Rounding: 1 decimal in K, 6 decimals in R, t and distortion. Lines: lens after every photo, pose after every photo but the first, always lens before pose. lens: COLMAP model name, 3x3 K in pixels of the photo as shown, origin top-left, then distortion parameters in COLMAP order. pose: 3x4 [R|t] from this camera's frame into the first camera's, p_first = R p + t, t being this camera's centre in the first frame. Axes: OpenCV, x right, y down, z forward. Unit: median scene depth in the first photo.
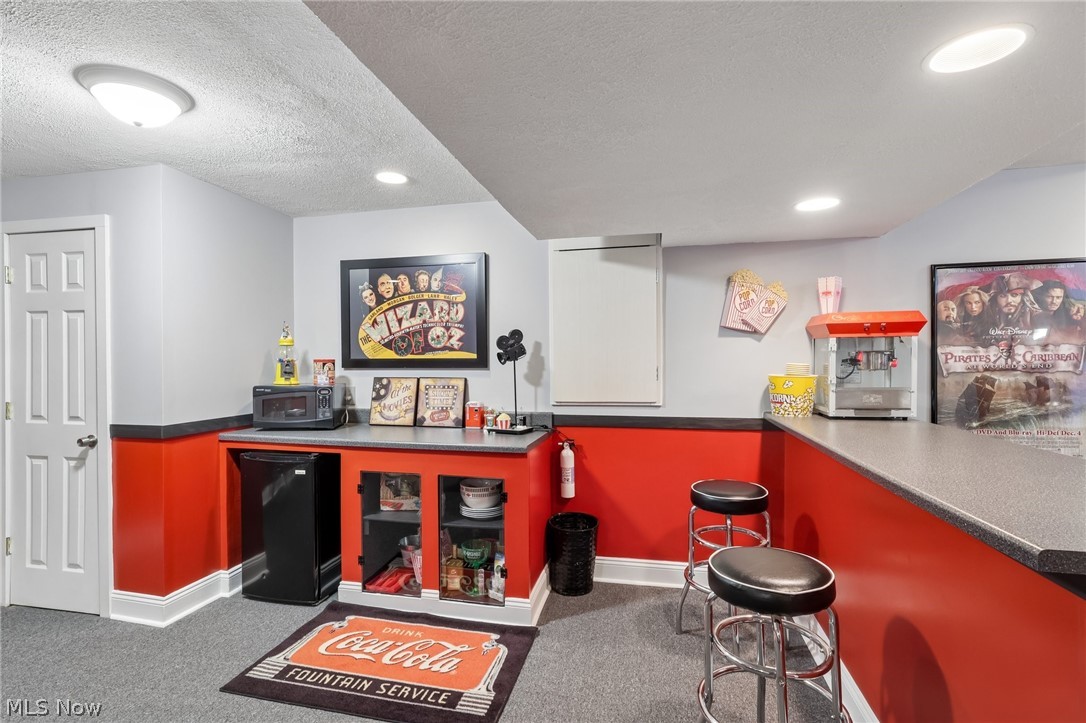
lens RADIAL K [[505.9, 0, 544.4], [0, 505.9, 365.2], [0, 0, 1]] dist [-0.007674, 0.002435]
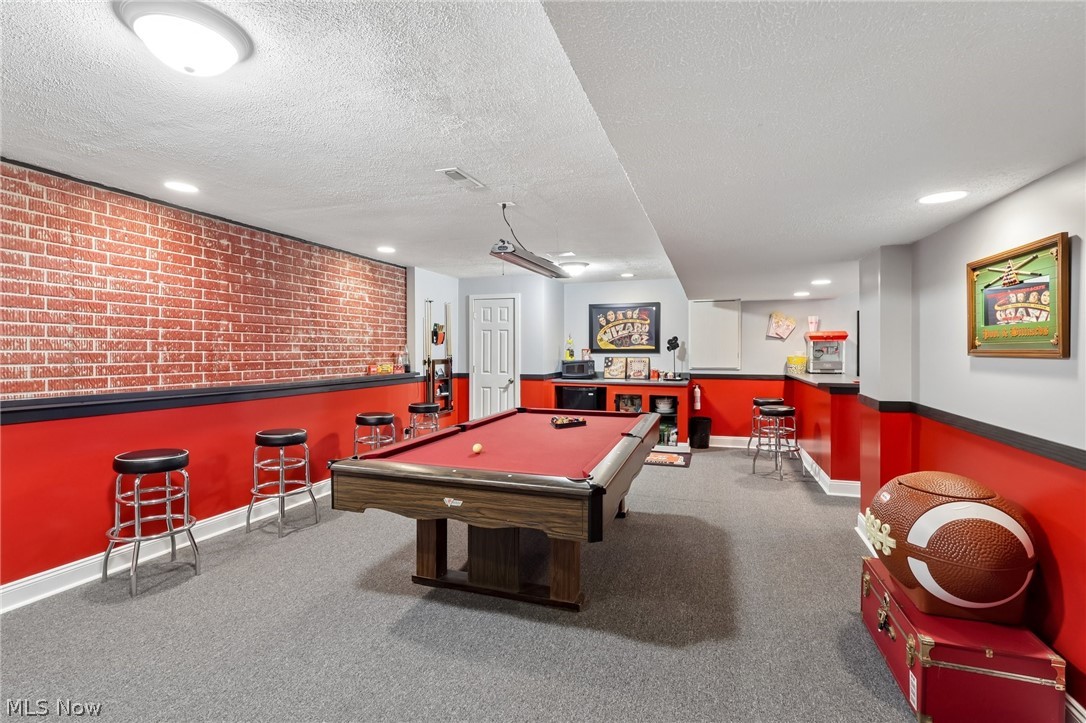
lens RADIAL K [[505.9, 0, 538.4], [0, 505.9, 352.2], [0, 0, 1]] dist [-0.007674, 0.002435]
pose [[0.993611, 0.003353, -0.112805, -0.396109], [-0.003289, 0.999994, 0.000751, 0.001800], [0.112807, -0.000375, 0.993617, -1.308192]]
